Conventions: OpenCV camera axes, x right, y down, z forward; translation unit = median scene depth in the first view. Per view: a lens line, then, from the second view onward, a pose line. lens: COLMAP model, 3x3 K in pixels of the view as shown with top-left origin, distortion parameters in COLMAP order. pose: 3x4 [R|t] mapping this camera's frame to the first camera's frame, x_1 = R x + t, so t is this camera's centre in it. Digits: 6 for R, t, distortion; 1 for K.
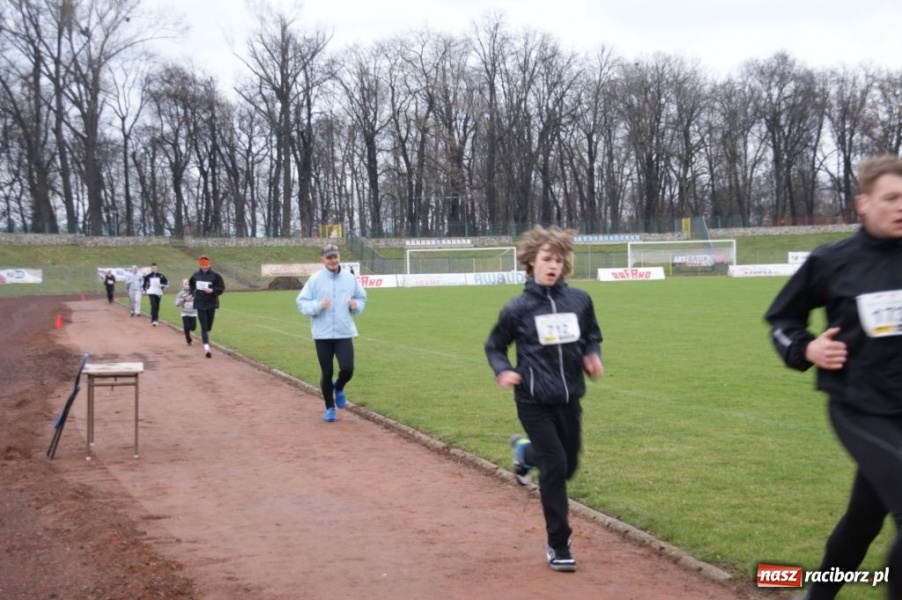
lens RADIAL K [[1788.6, 0, 476.4], [0, 1788.6, 285.5], [0, 0, 1]] dist [0.322478, 0.000000]
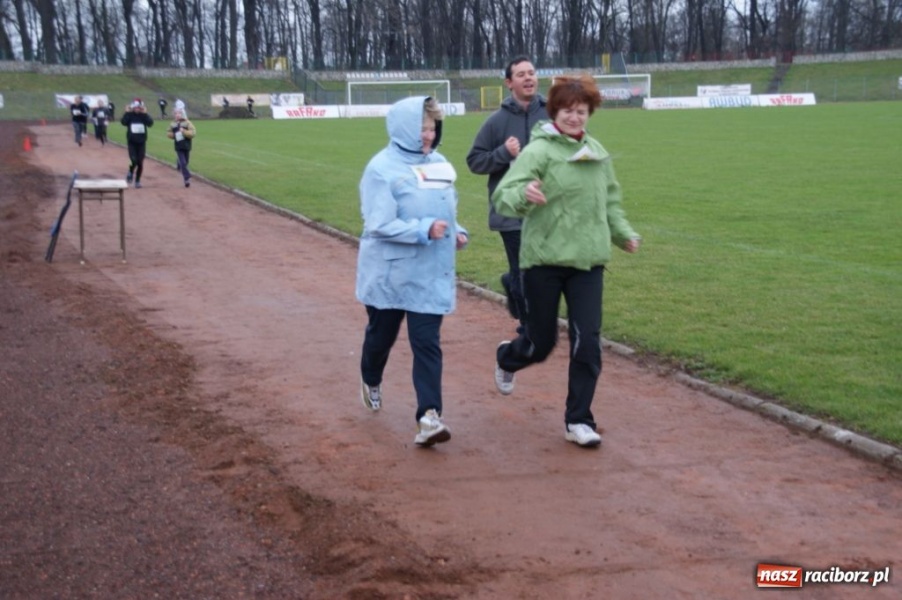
lens RADIAL K [[1734.0, 0, 486.7], [0, 1734.0, 314.6], [0, 0, 1]] dist [0.319187, 0.000000]
pose [[0.998845, -0.001184, 0.048041, -0.005972], [-0.004185, 0.993755, 0.111502, 0.001333], [-0.047873, -0.111574, 0.992602, -0.059924]]
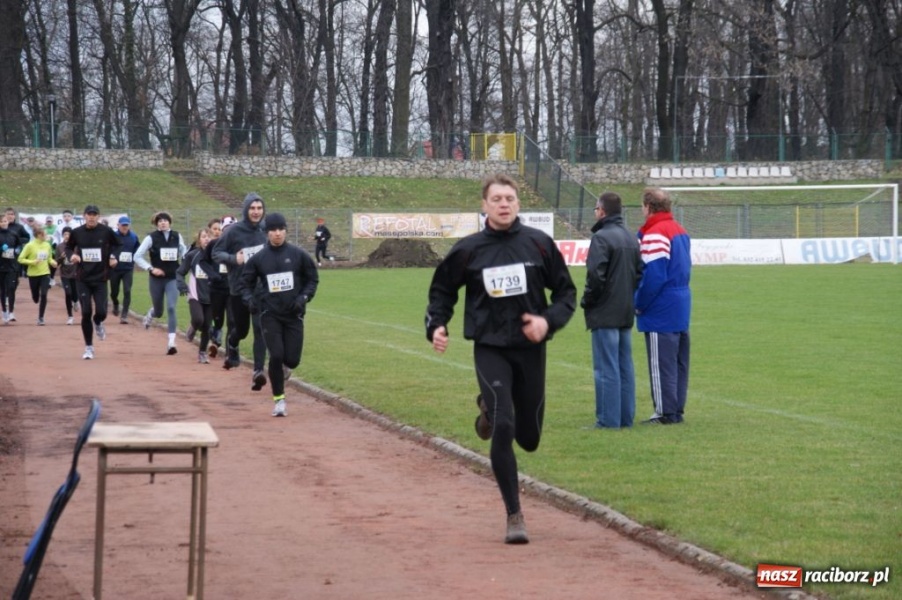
lens RADIAL K [[3525.3, 0, 421.4], [0, 3525.3, 293.7], [0, 0, 1]] dist [1.482749, 0.000000]
pose [[0.997609, 0.020350, -0.066053, -0.036993], [-0.019672, 0.999747, 0.010903, -0.000722], [0.066259, -0.009577, 0.997757, 0.051603]]
